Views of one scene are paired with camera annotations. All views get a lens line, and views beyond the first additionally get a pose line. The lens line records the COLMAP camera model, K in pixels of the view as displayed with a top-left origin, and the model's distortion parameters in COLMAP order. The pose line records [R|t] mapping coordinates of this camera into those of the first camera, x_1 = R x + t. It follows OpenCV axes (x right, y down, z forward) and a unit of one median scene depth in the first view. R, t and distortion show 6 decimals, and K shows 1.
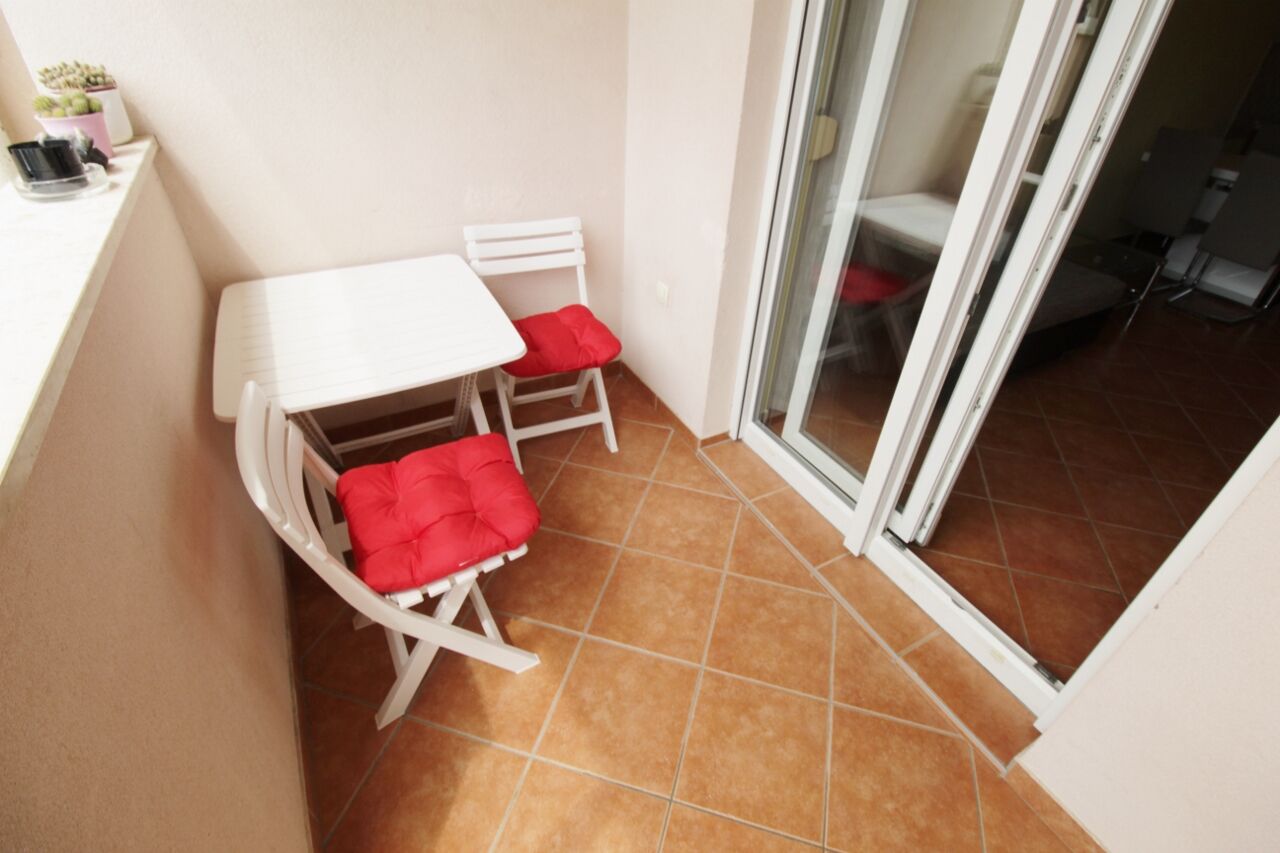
lens RADIAL K [[595.8, 0, 651.6], [0, 595.8, 431.9], [0, 0, 1]] dist [0.000329, -0.012457]
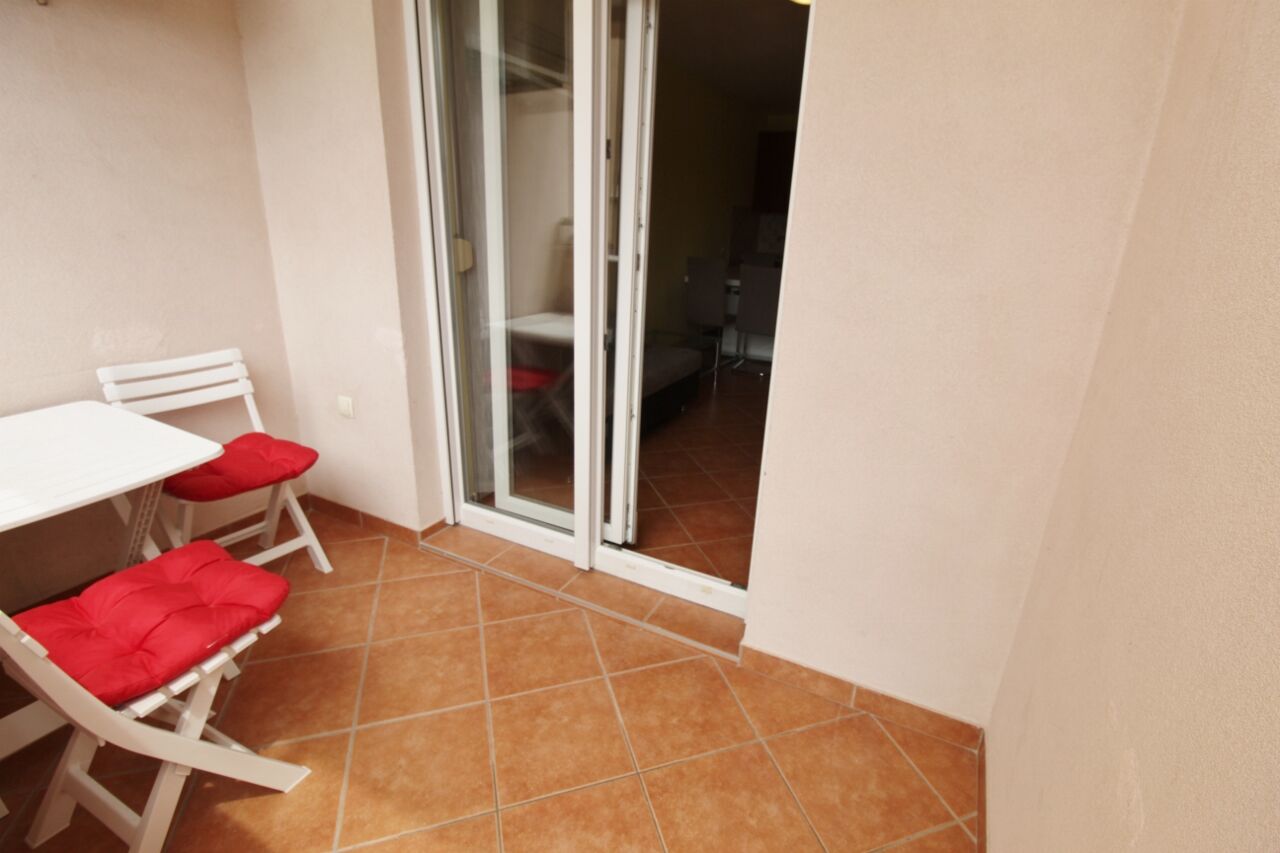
lens RADIAL K [[595.8, 0, 651.6], [0, 595.8, 422.3], [0, 0, 1]] dist [0.000329, -0.012457]
pose [[0.832406, -0.191555, 0.520007, -0.104913], [0.323953, 0.929528, -0.176160, 0.187534], [-0.449617, 0.315095, 0.835799, -0.126213]]
